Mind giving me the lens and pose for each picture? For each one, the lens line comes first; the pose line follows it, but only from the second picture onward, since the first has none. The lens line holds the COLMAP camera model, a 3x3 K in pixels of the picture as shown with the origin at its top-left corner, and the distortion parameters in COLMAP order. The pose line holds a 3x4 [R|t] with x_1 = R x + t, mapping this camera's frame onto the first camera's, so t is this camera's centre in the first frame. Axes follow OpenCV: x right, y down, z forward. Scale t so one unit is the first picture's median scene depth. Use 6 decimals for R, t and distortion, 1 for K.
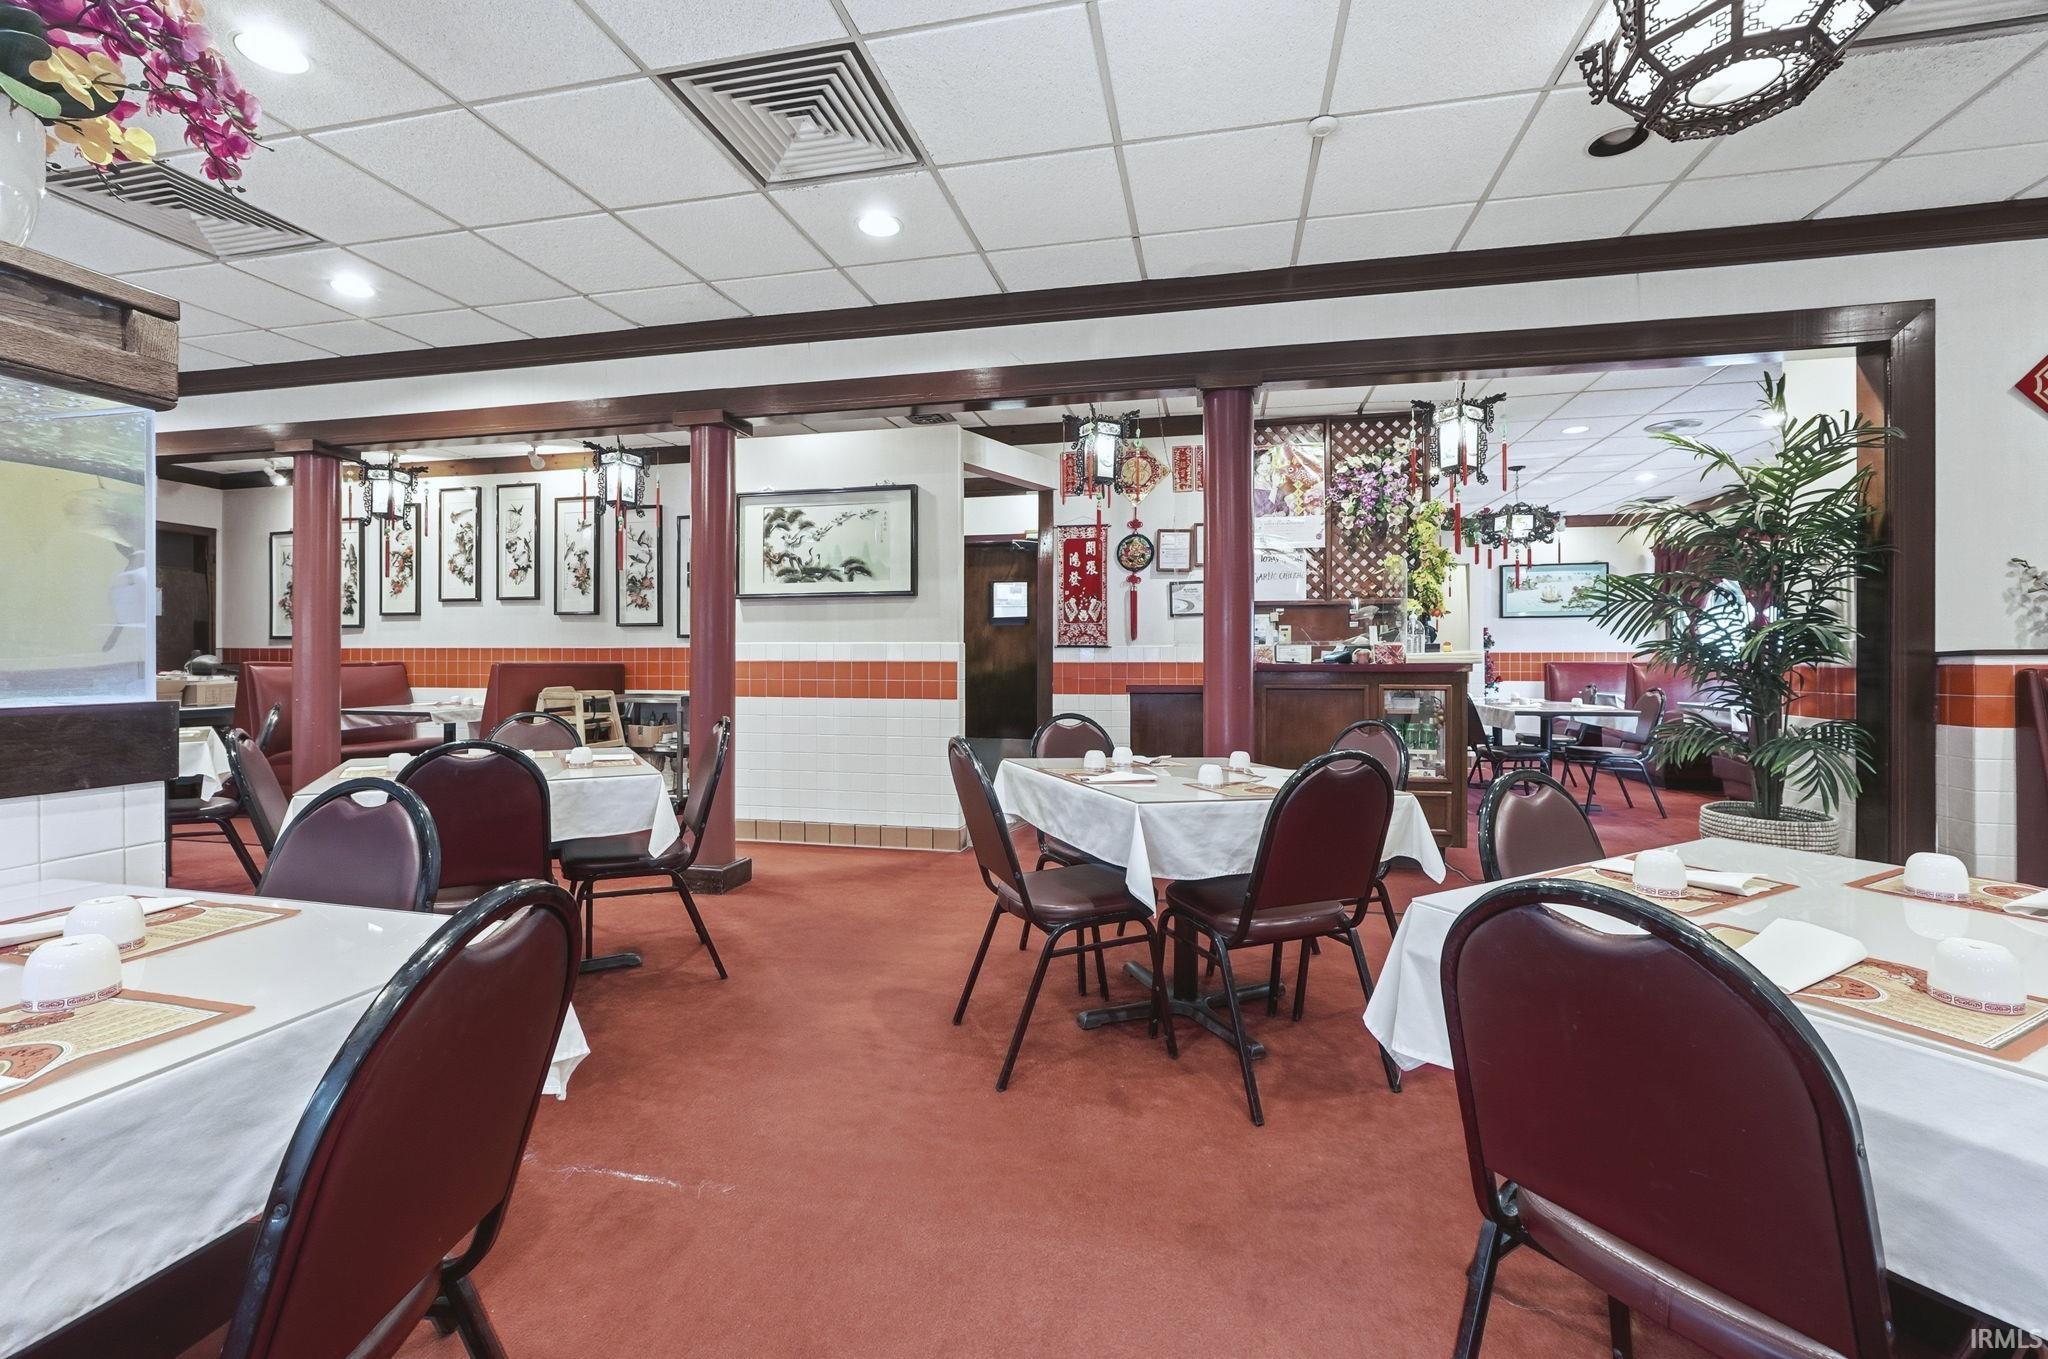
lens RADIAL K [[861.2, 0, 1020.8], [0, 861.2, 659.6], [0, 0, 1]] dist [-0.006749, 0.000126]
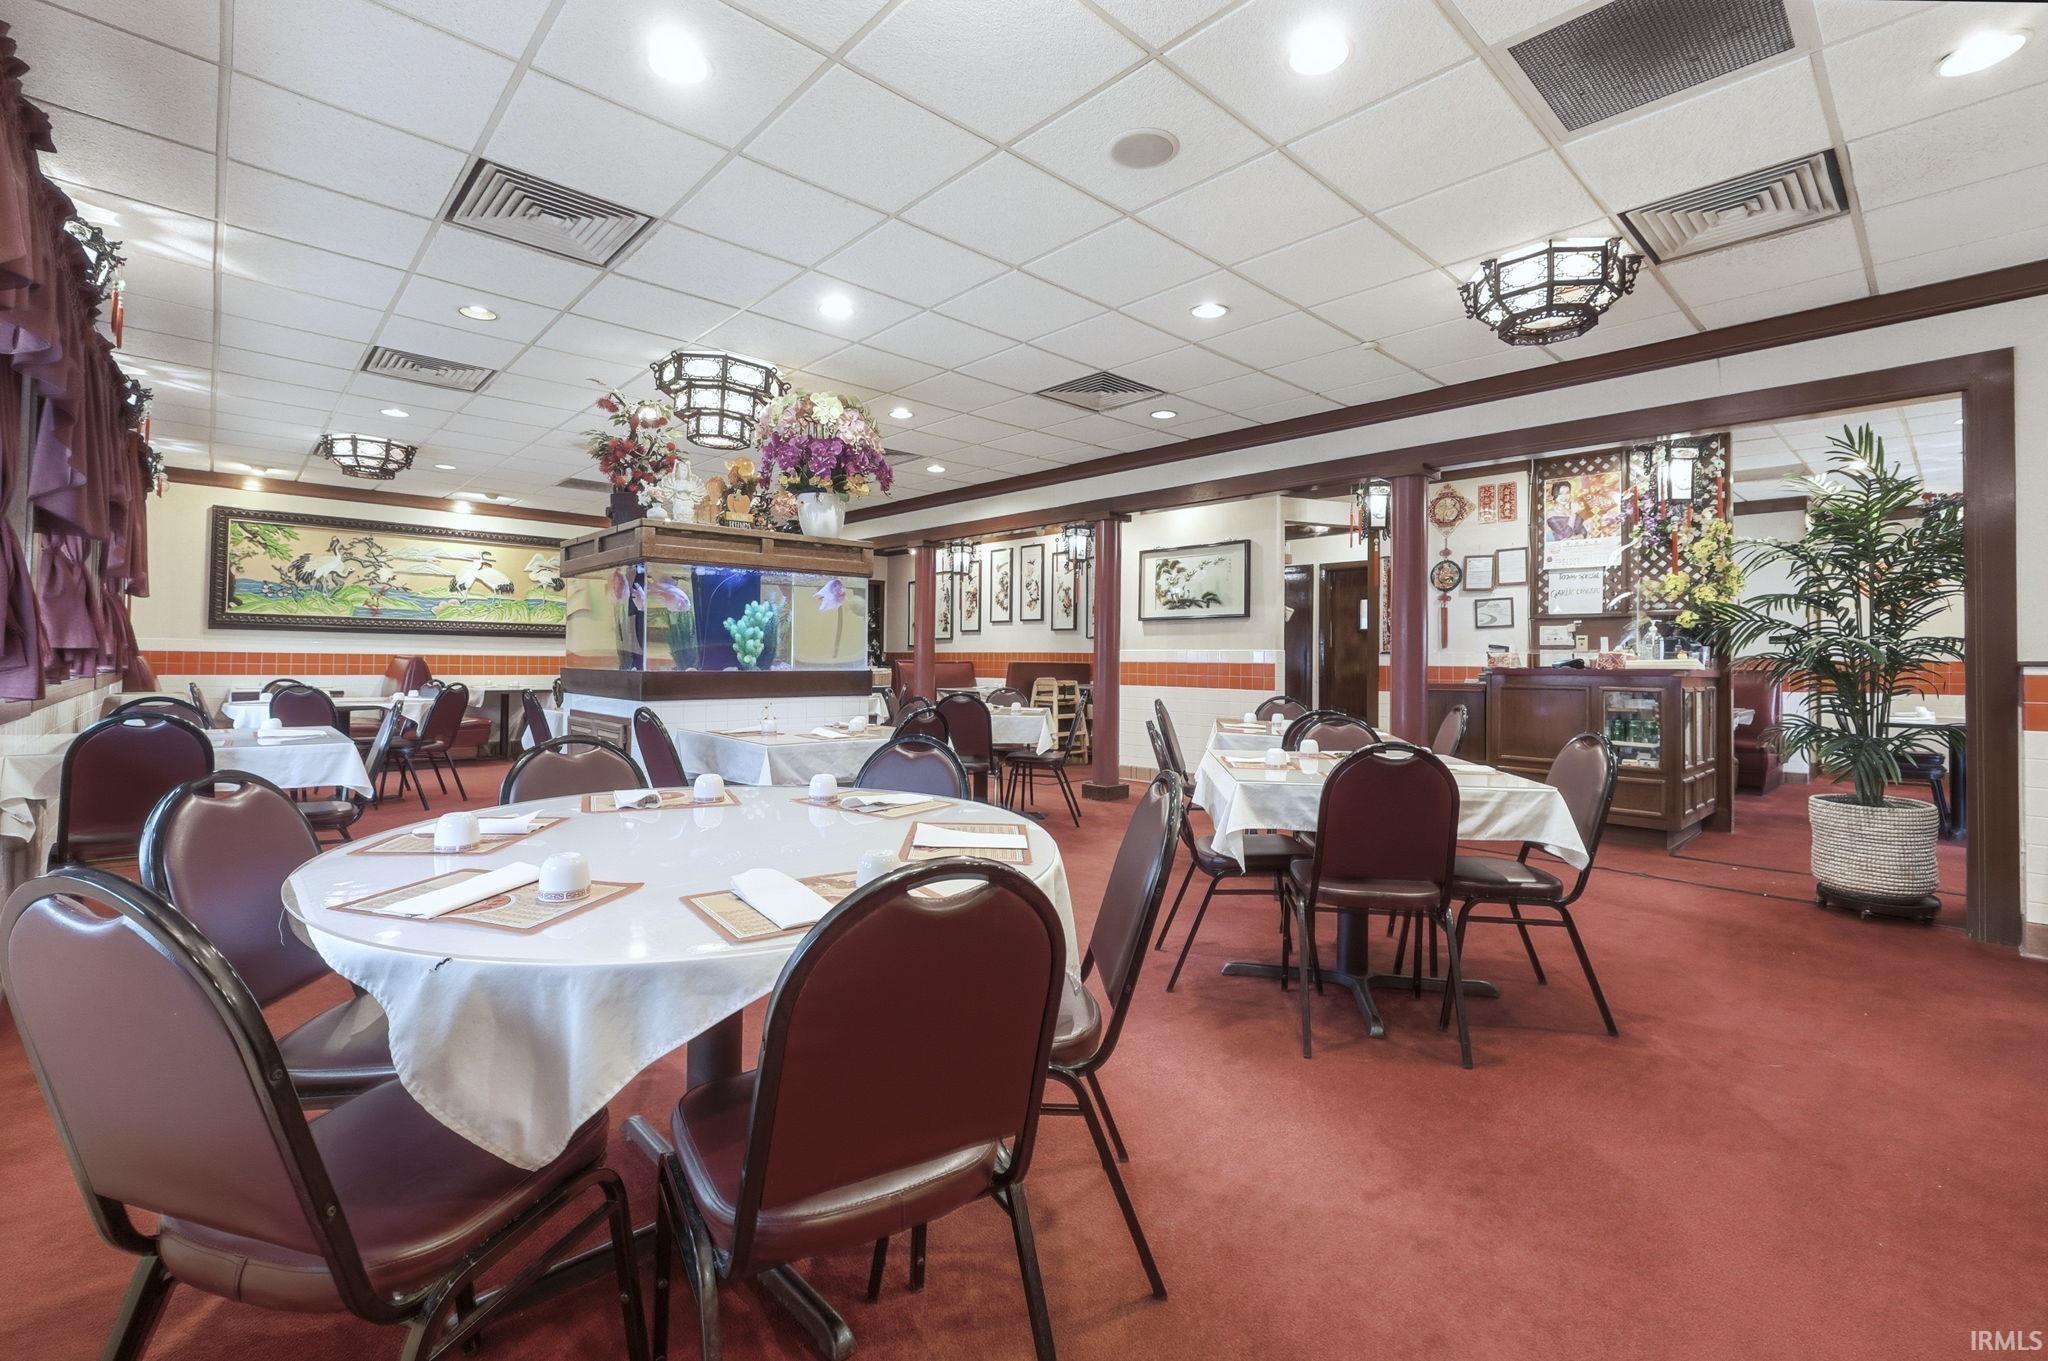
lens RADIAL K [[861.2, 0, 1009.8], [0, 861.2, 661.8], [0, 0, 1]] dist [-0.006749, 0.000126]
pose [[0.820025, 0.009071, -0.572256, 0.335728], [-0.010222, 0.999947, 0.001202, 0.001315], [0.572236, 0.004864, 0.820074, -0.354975]]
